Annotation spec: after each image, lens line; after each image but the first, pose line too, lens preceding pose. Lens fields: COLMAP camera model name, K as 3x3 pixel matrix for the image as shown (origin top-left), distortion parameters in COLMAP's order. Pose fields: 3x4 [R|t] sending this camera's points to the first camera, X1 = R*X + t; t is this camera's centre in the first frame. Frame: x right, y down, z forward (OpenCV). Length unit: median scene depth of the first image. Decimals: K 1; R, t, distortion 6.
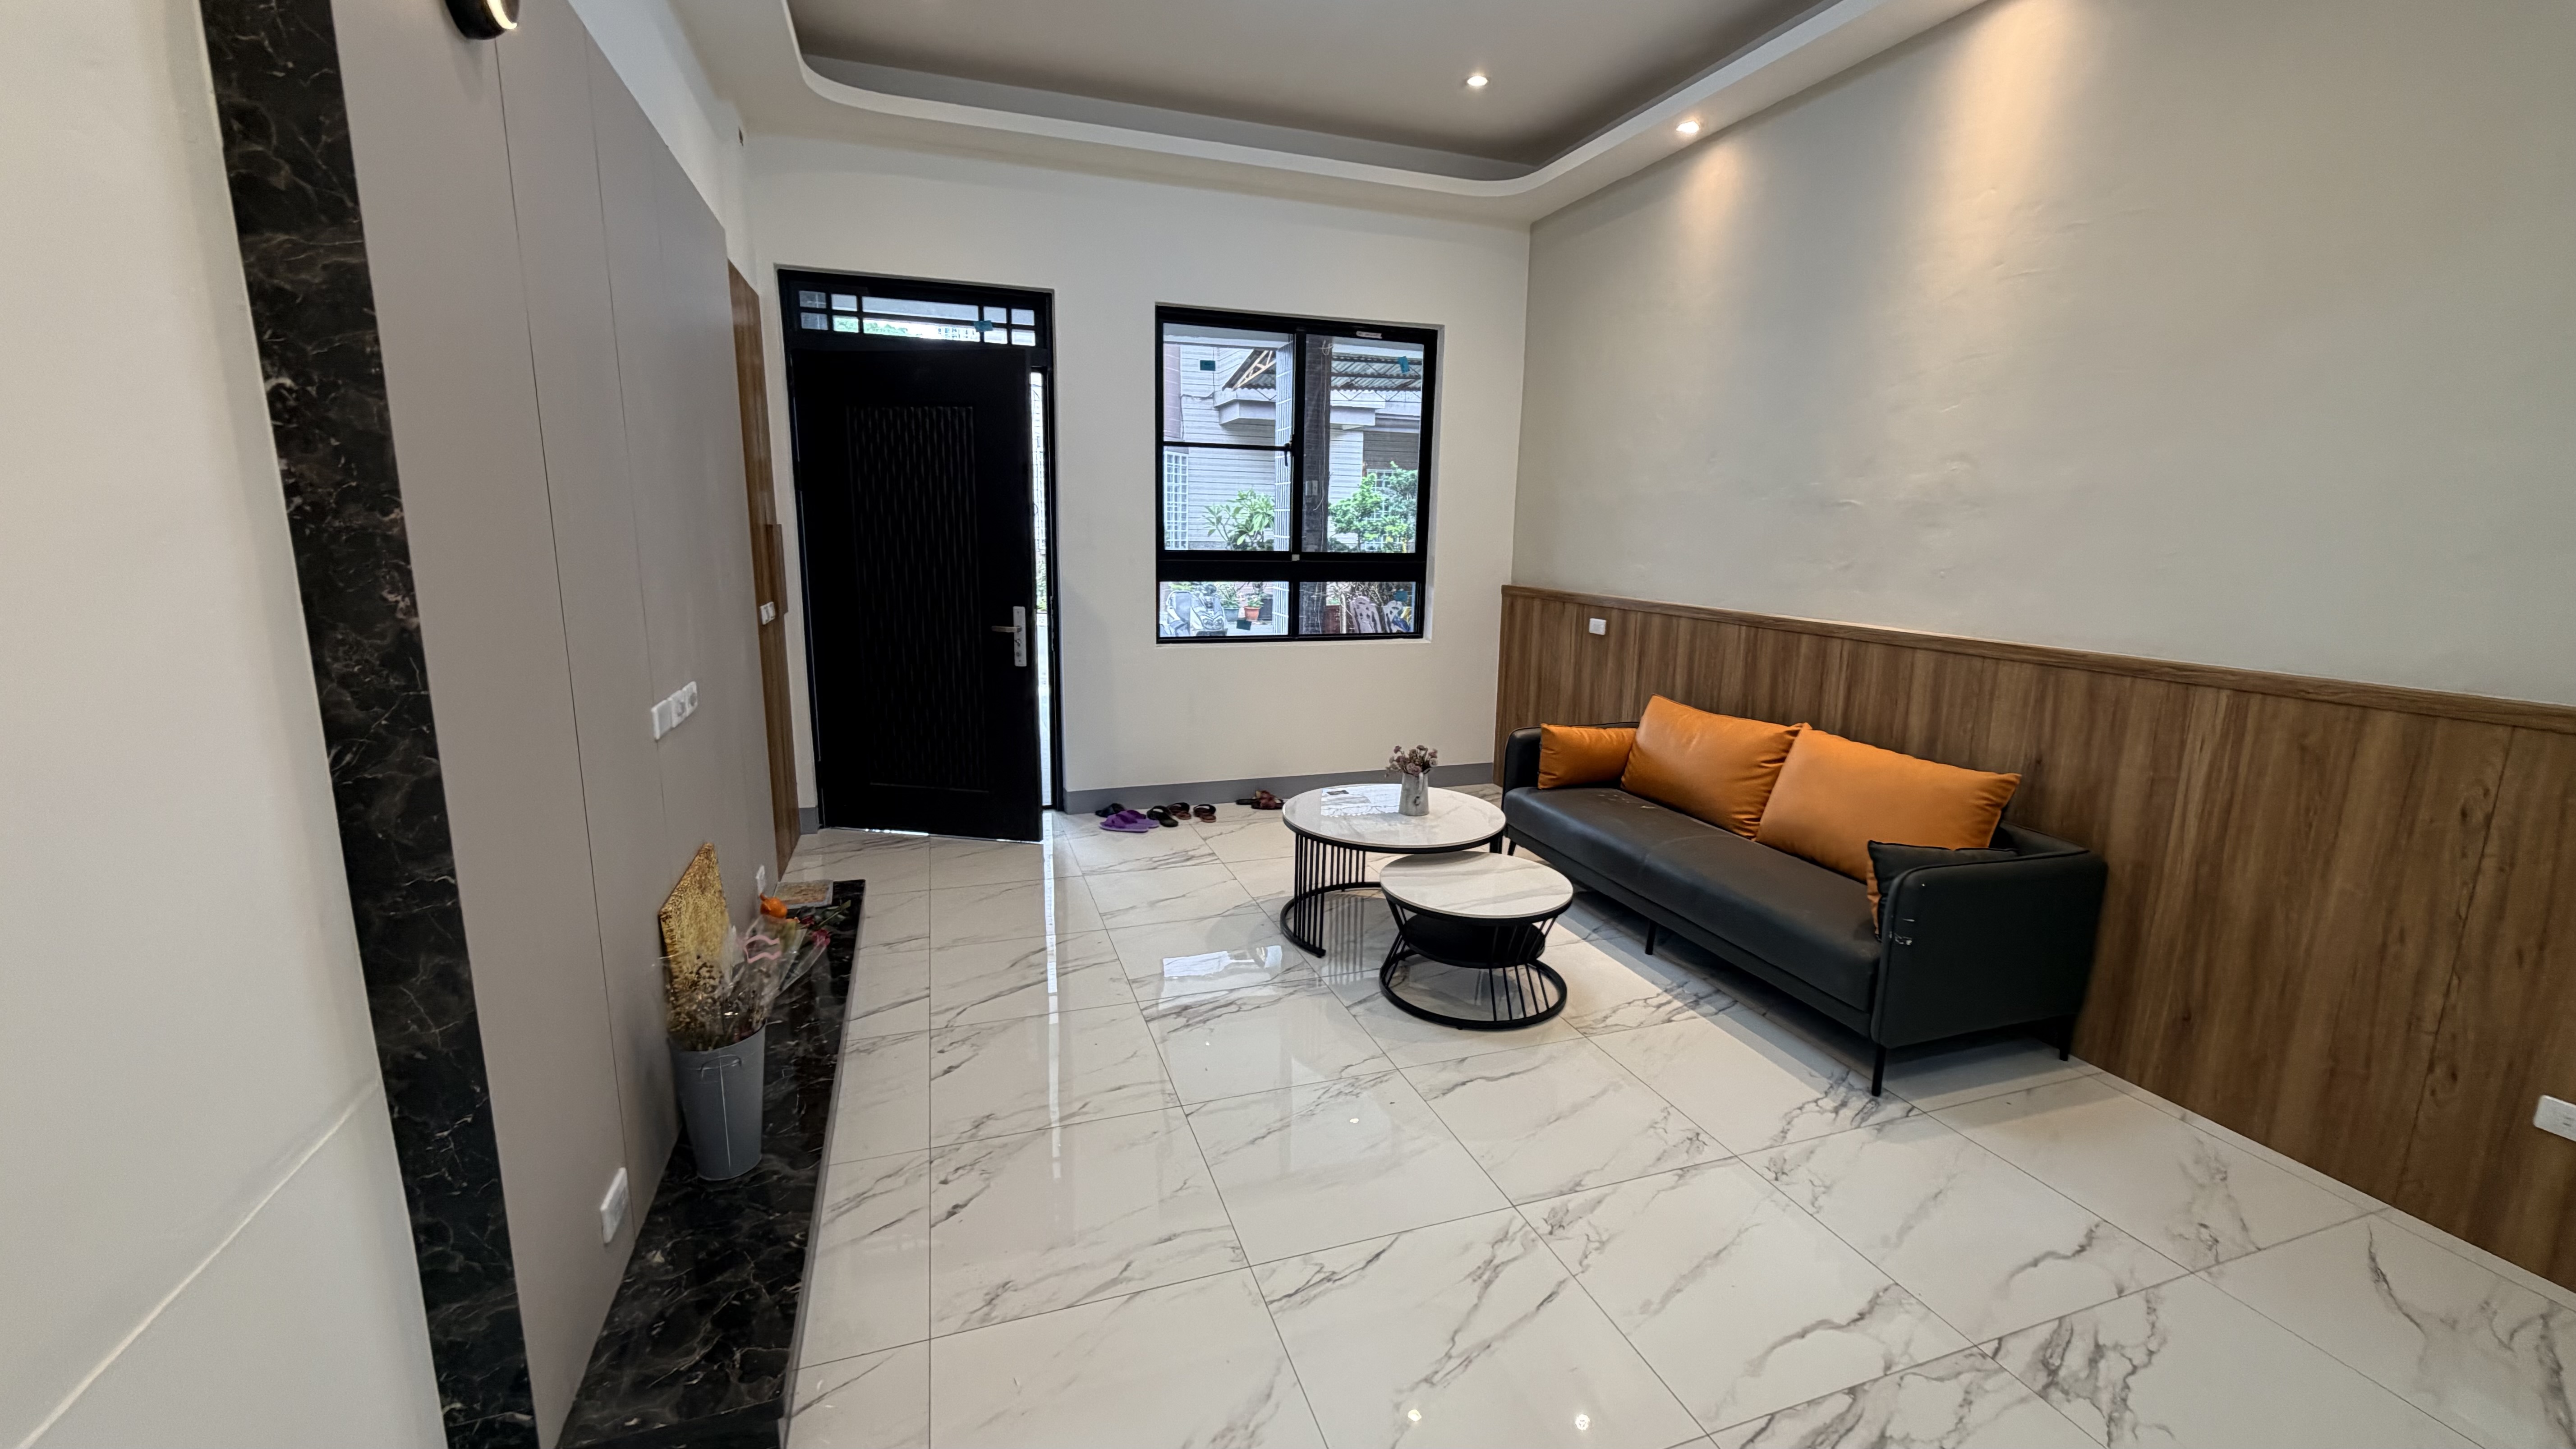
lens RADIAL K [[1024.3, 0, 1291.1], [0, 1024.3, 725.2], [0, 0, 1]] dist [-0.001324, -0.000024]
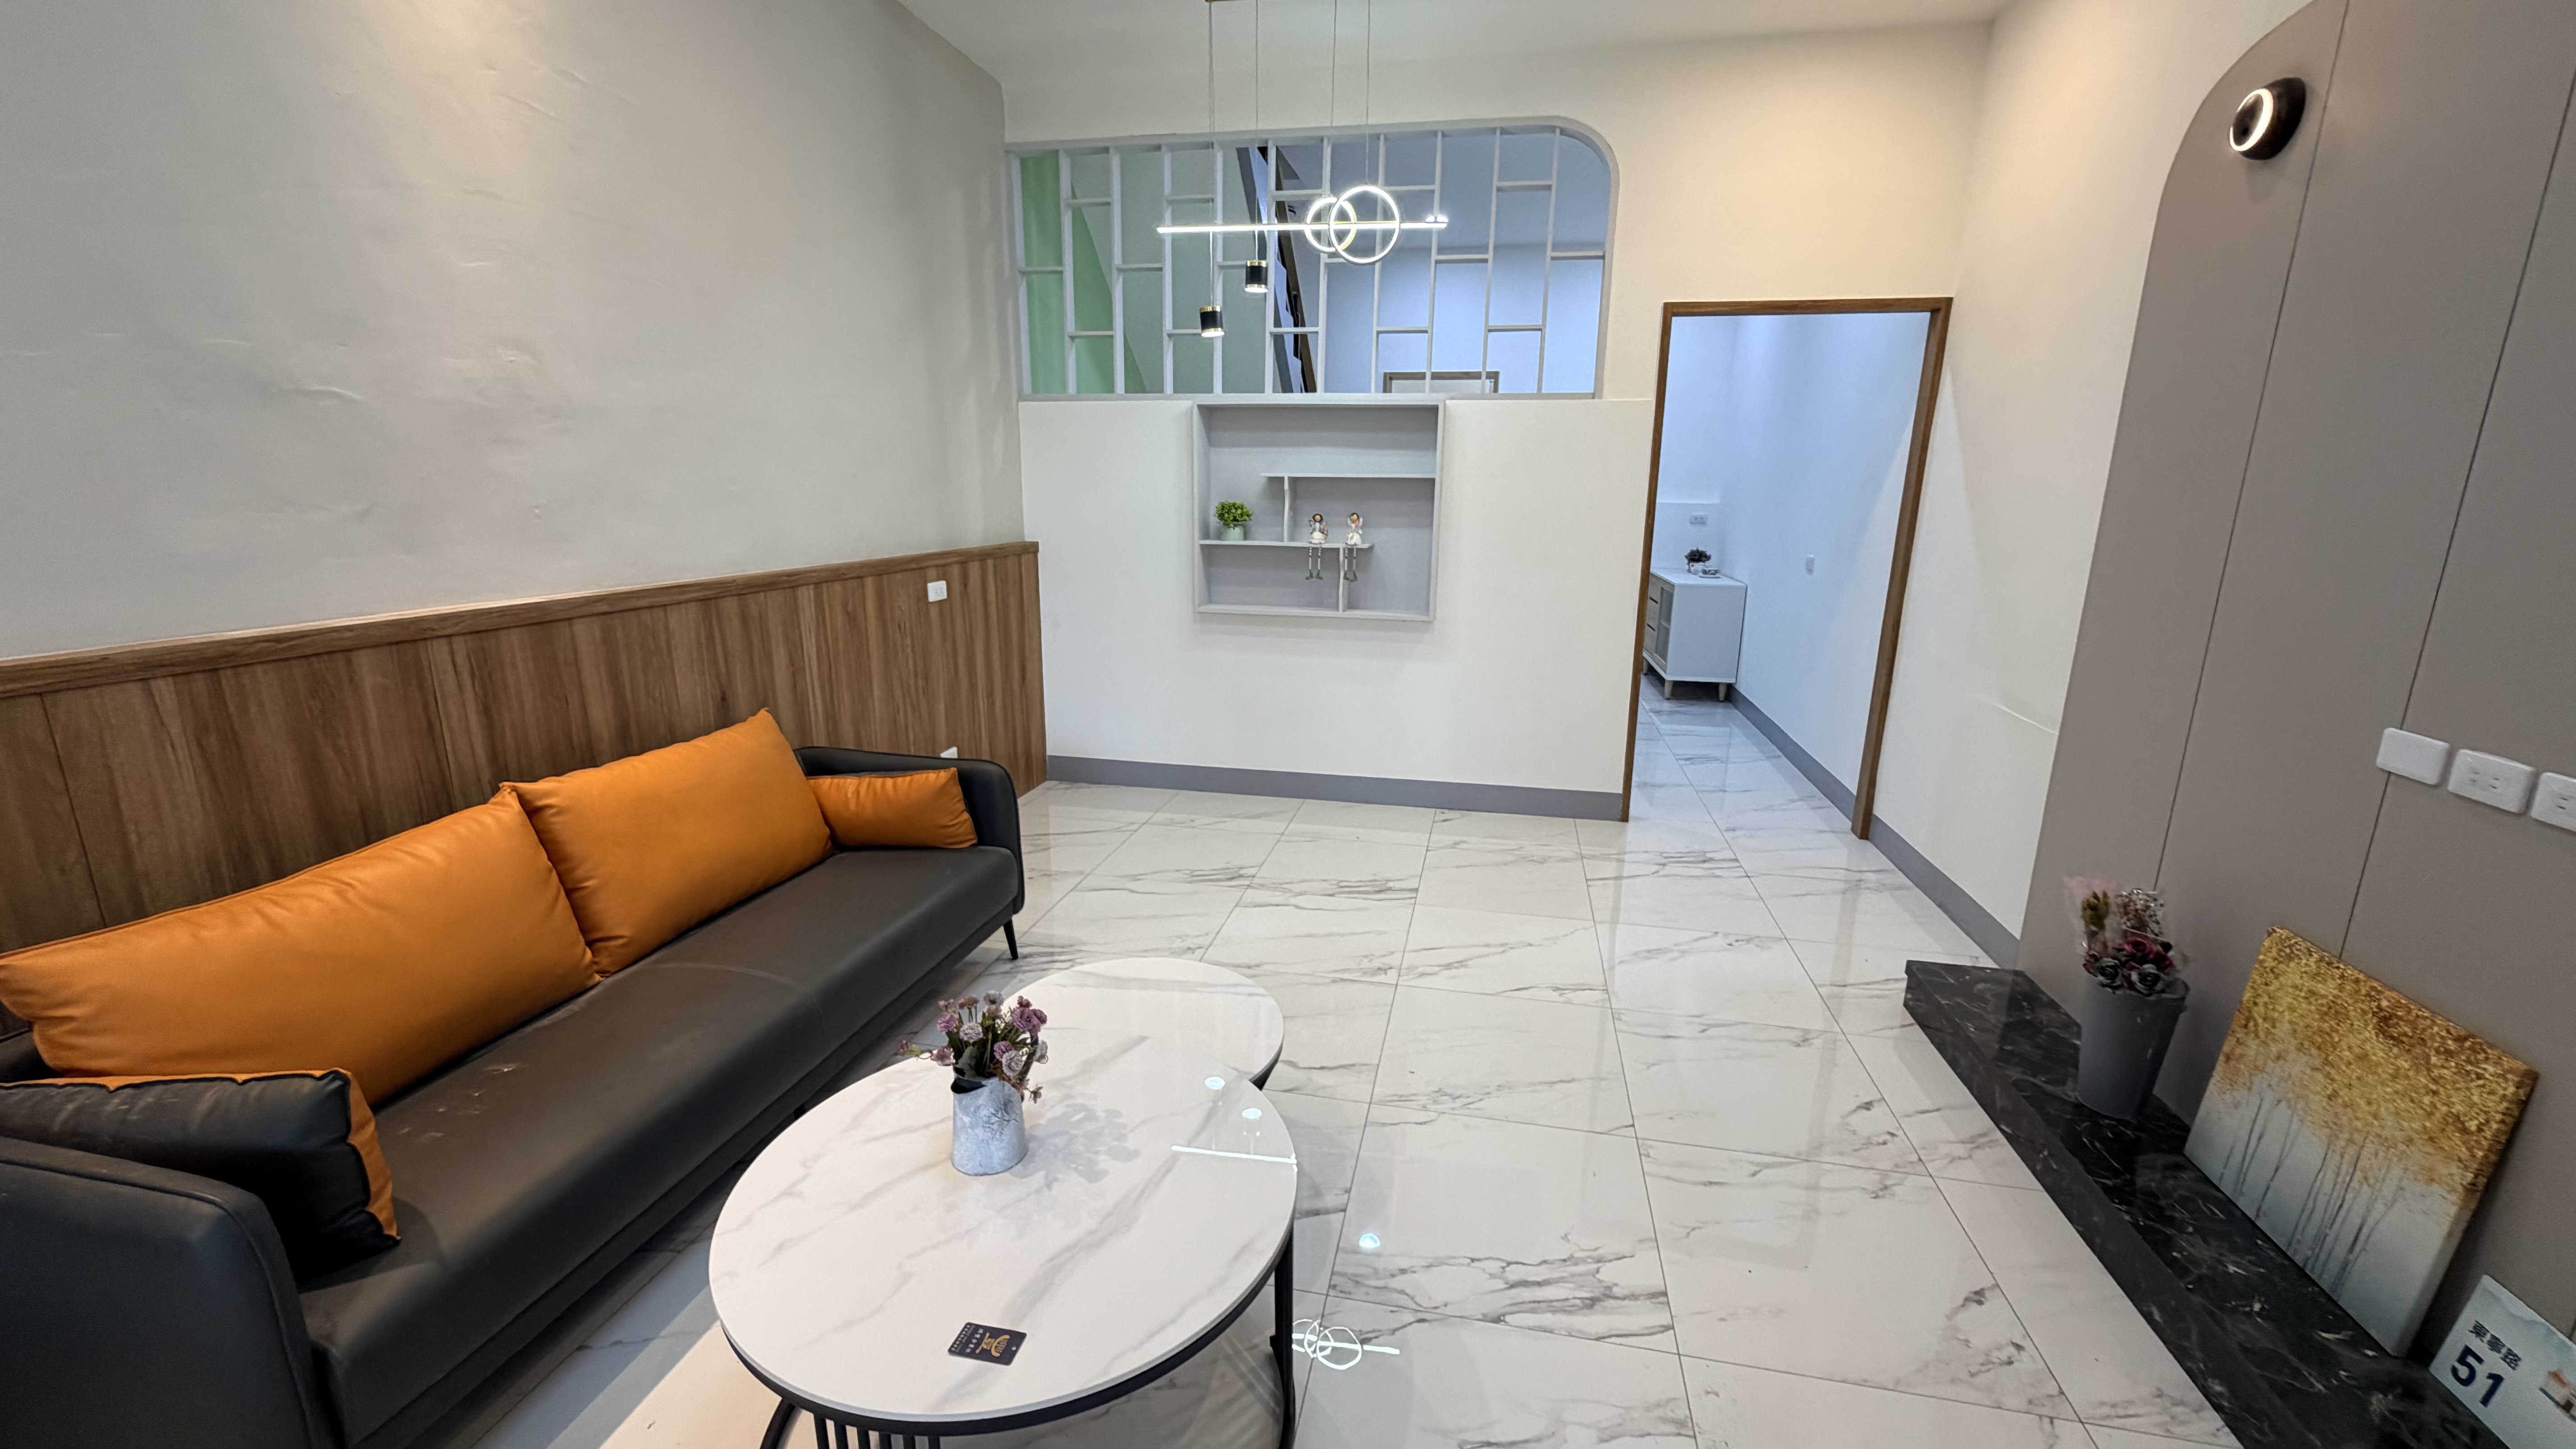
lens RADIAL K [[1024.3, 0, 1293.8], [0, 1024.3, 726.6], [0, 0, 1]] dist [-0.001324, -0.000024]
pose [[-0.860296, -0.146483, 0.488296, -0.215858], [0.070373, 0.914536, 0.398337, -0.303361], [-0.504914, 0.377051, -0.776463, 1.578752]]
